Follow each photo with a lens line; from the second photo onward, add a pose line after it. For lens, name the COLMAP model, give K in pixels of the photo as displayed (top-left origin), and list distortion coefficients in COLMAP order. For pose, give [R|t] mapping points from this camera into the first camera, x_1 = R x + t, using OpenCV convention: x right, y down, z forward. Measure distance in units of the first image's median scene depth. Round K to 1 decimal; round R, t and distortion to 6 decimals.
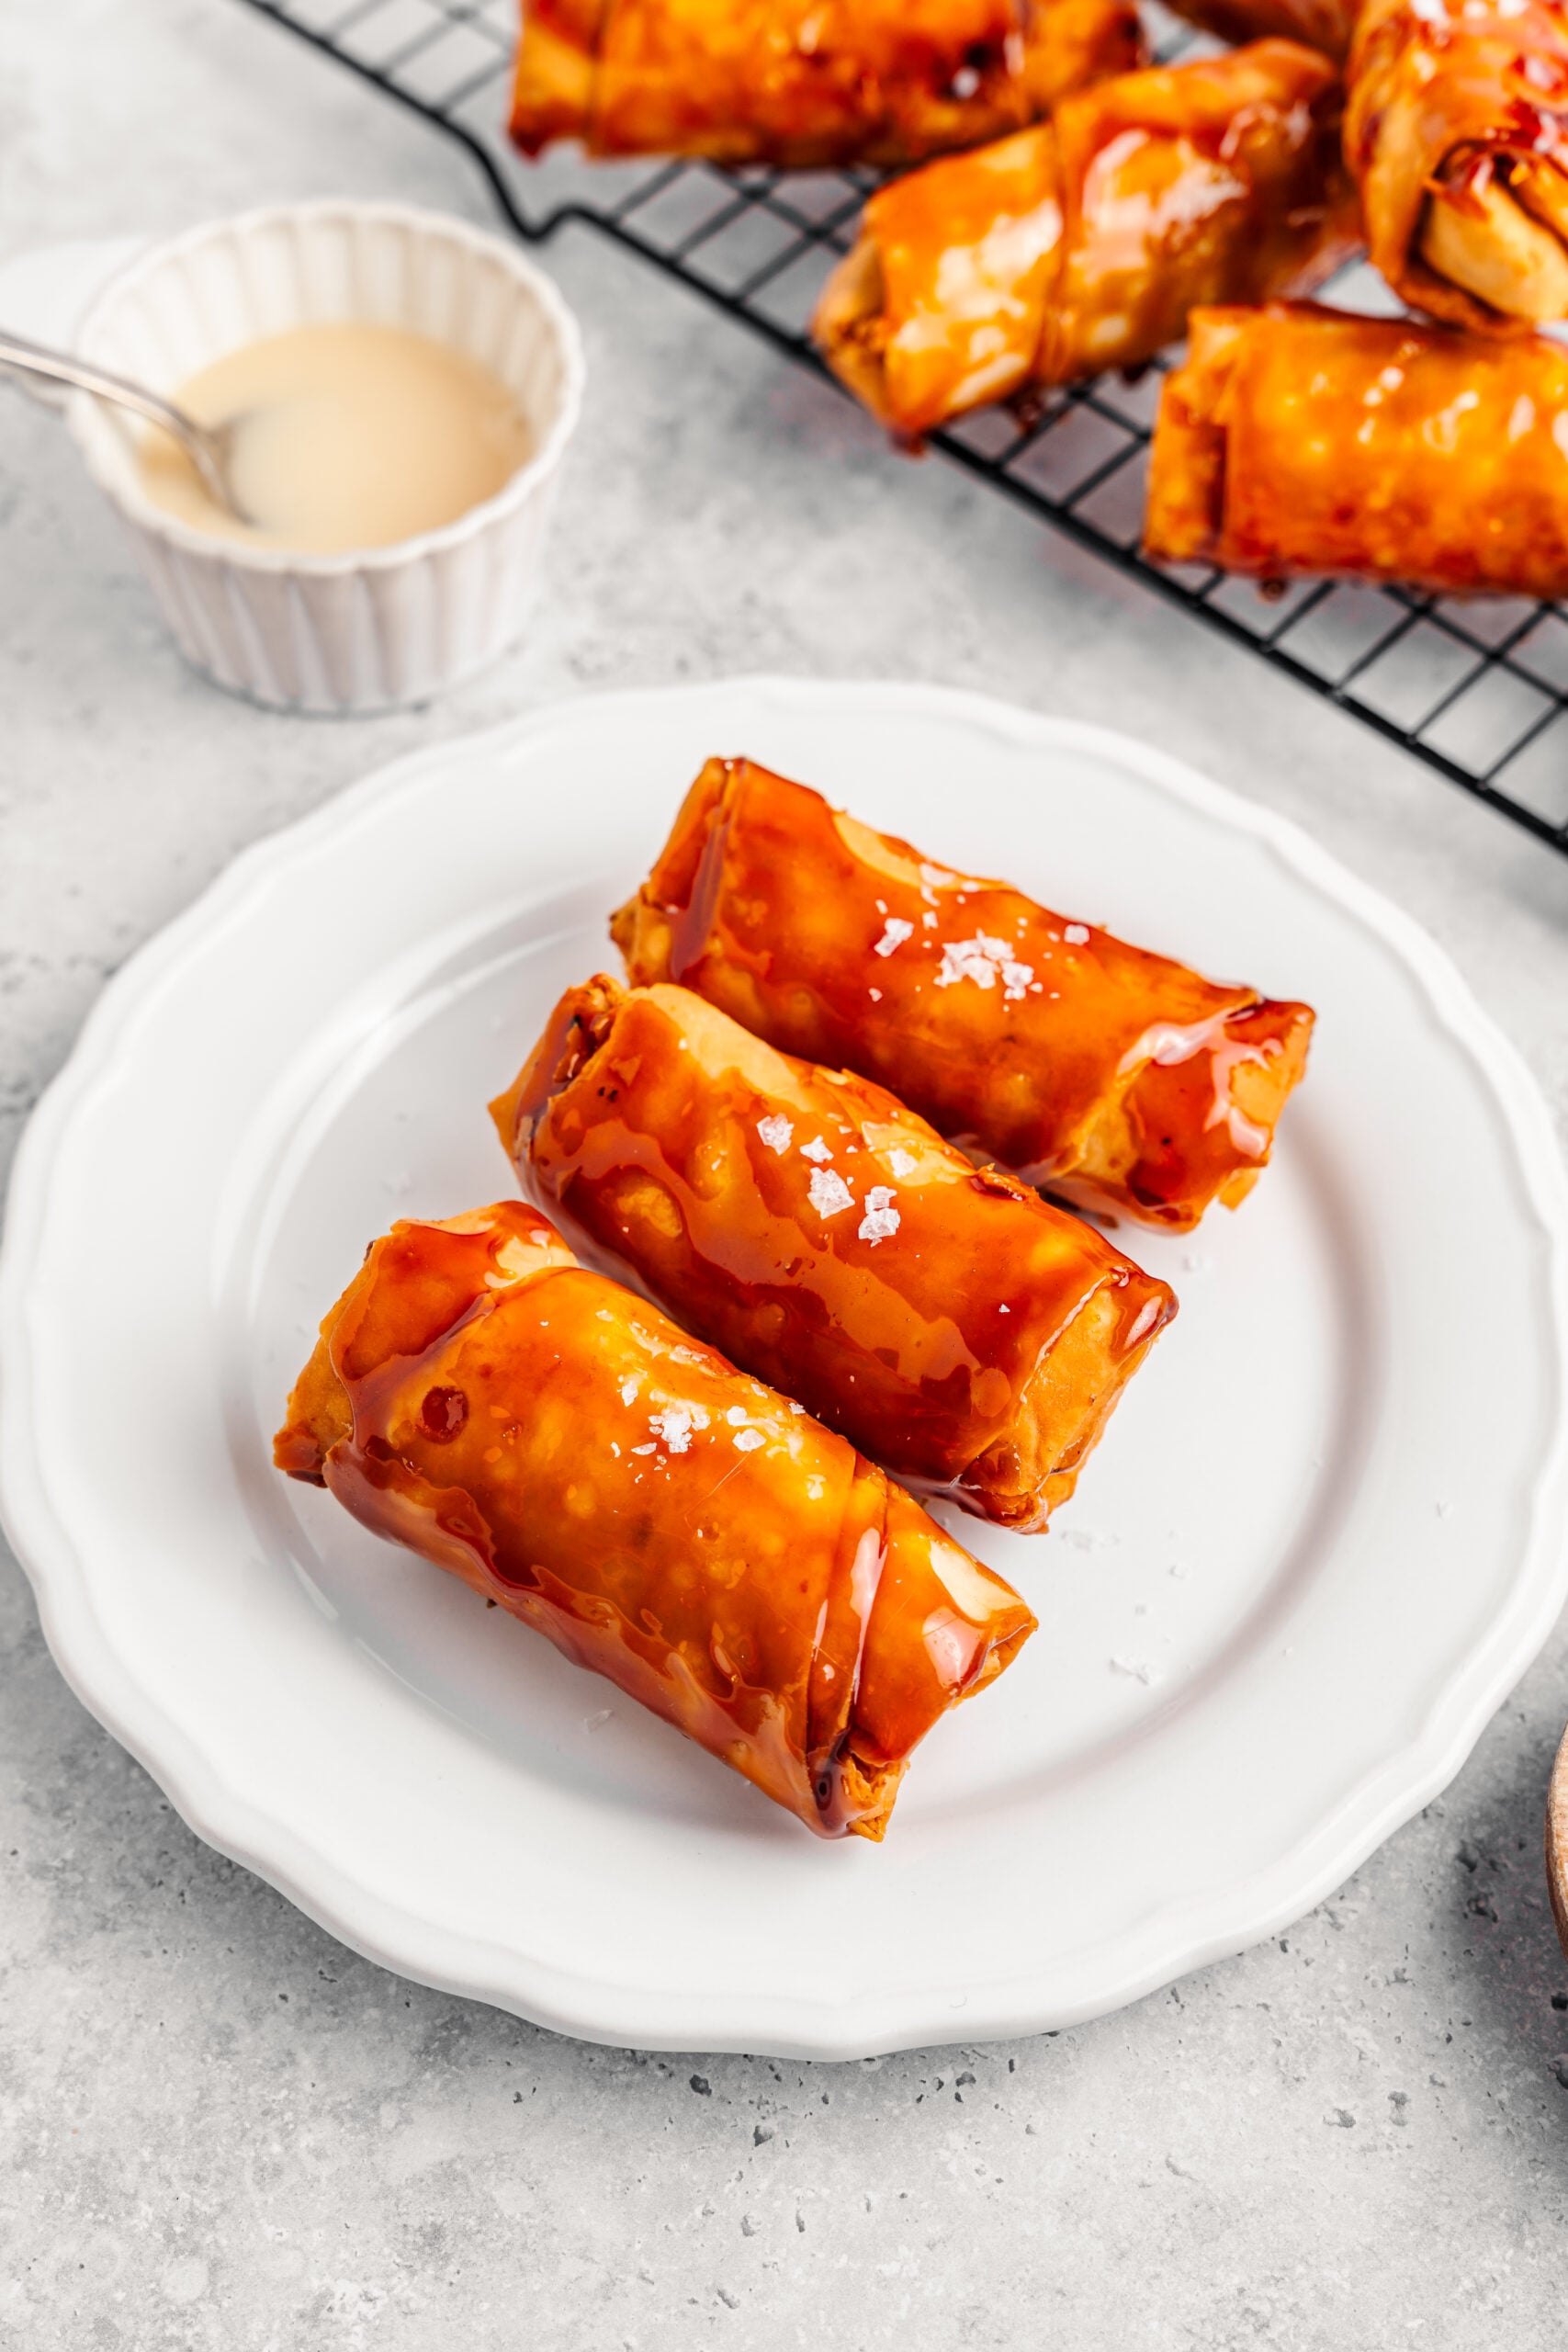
lens RADIAL K [[3642.2, 0, 784.0], [0, 3642.2, 1176.0], [0, 0, 1]] dist [0.018461, -0.096121]
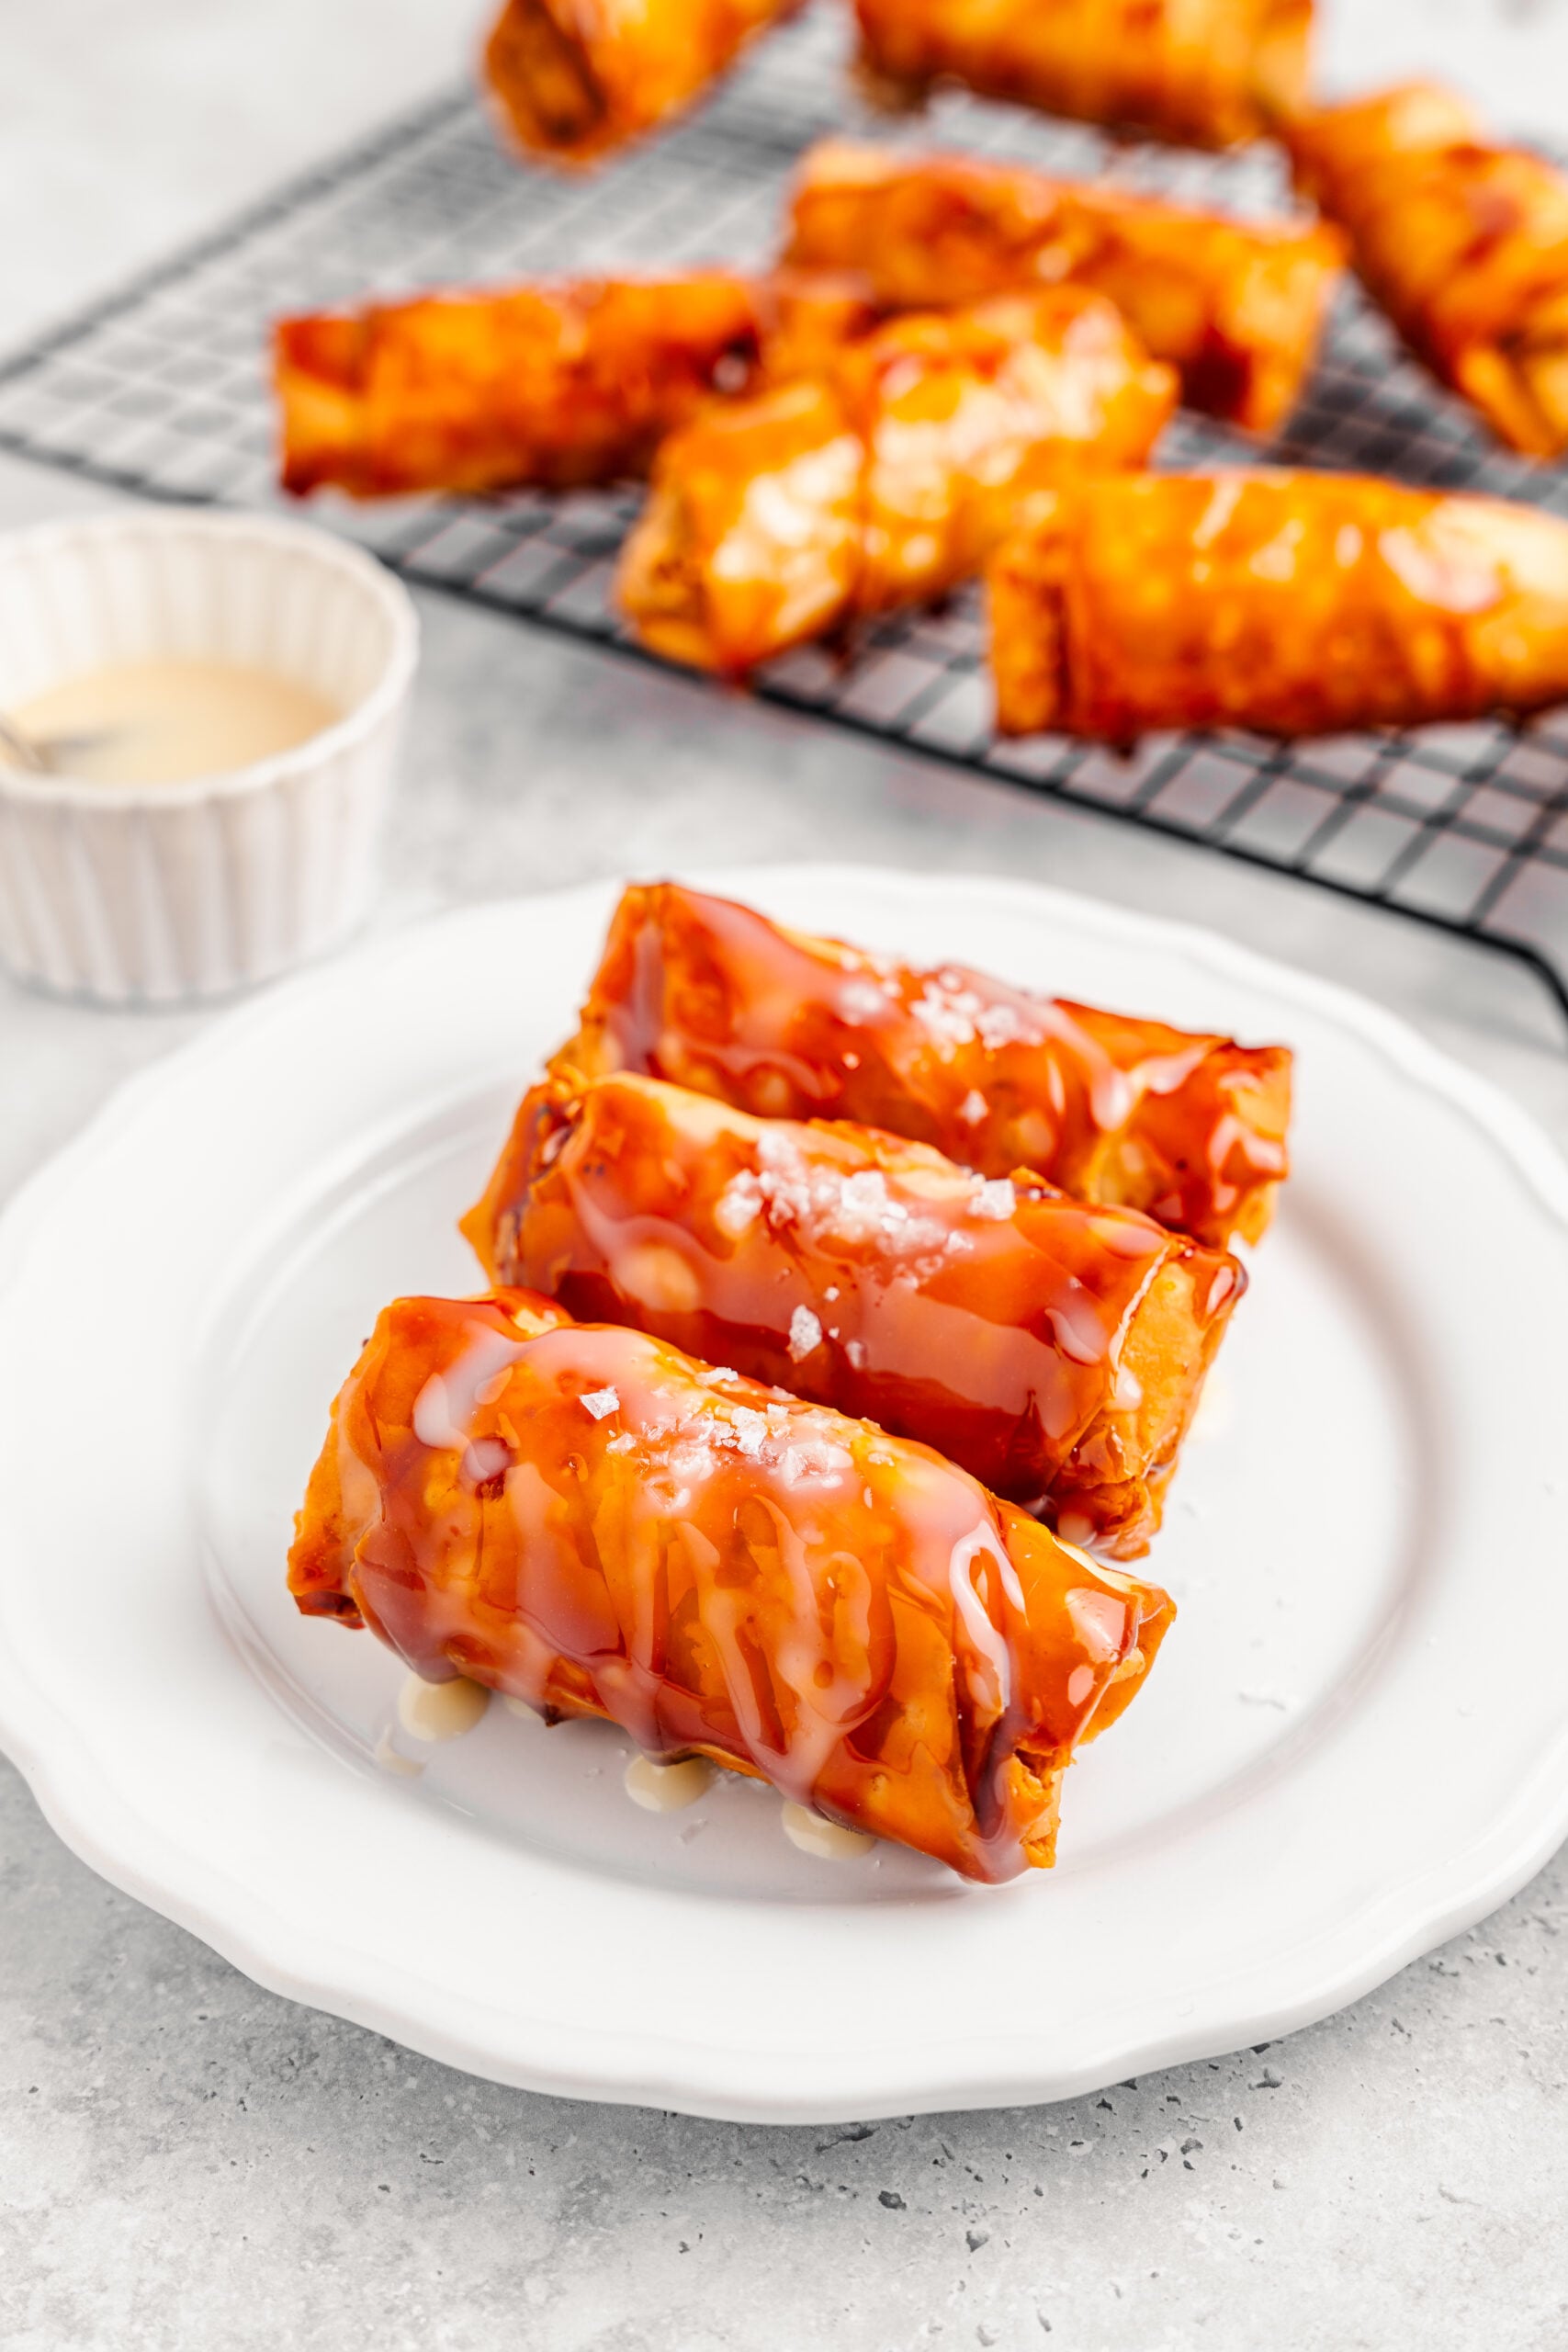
lens RADIAL K [[3642.2, 0, 784.0], [0, 3642.2, 1176.0], [0, 0, 1]] dist [0.018461, -0.096121]
pose [[0.982622, -0.122179, 0.139736, -0.136112], [0.156123, 0.951197, -0.266178, 0.242332], [-0.100395, 0.283368, 0.953742, 0.121869]]
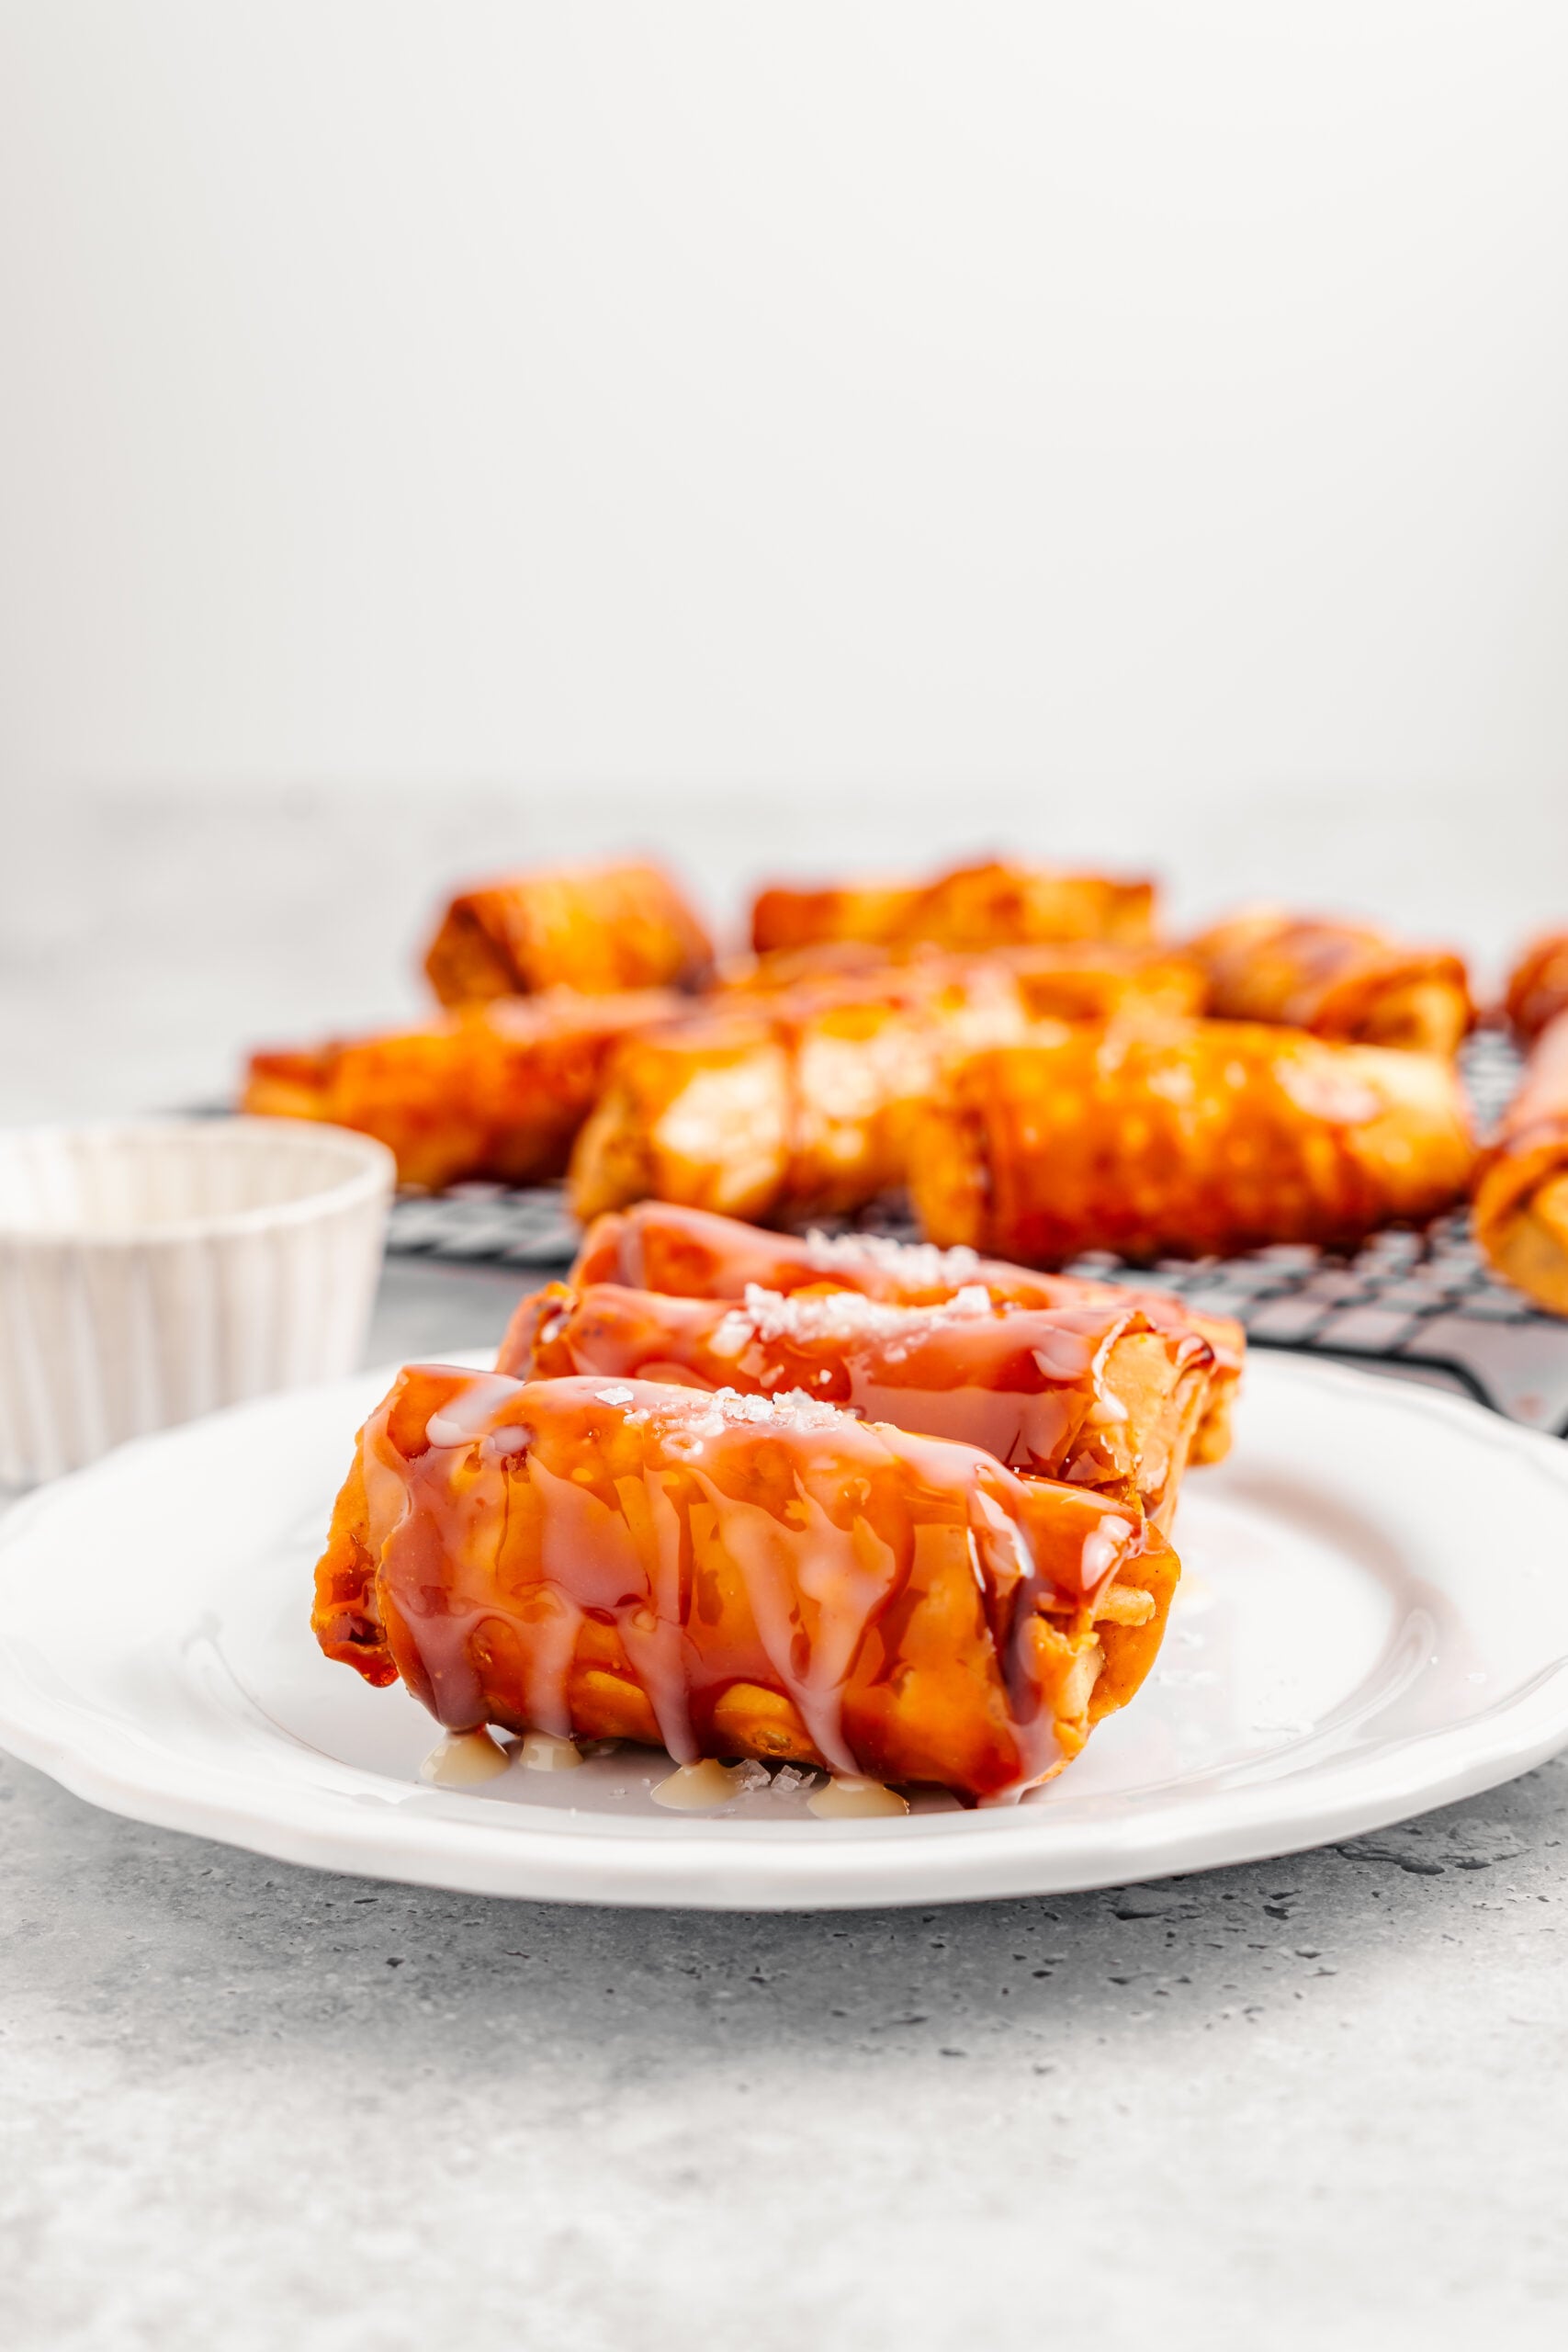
lens RADIAL K [[3807.4, 0, 784.0], [0, 3807.4, 1176.0], [0, 0, 1]] dist [0.005958, -0.034961]
pose [[0.970370, -0.085715, 0.225910, -0.235921], [0.217983, 0.713905, -0.665449, 0.667538], [-0.104240, 0.694976, 0.711436, 0.249328]]
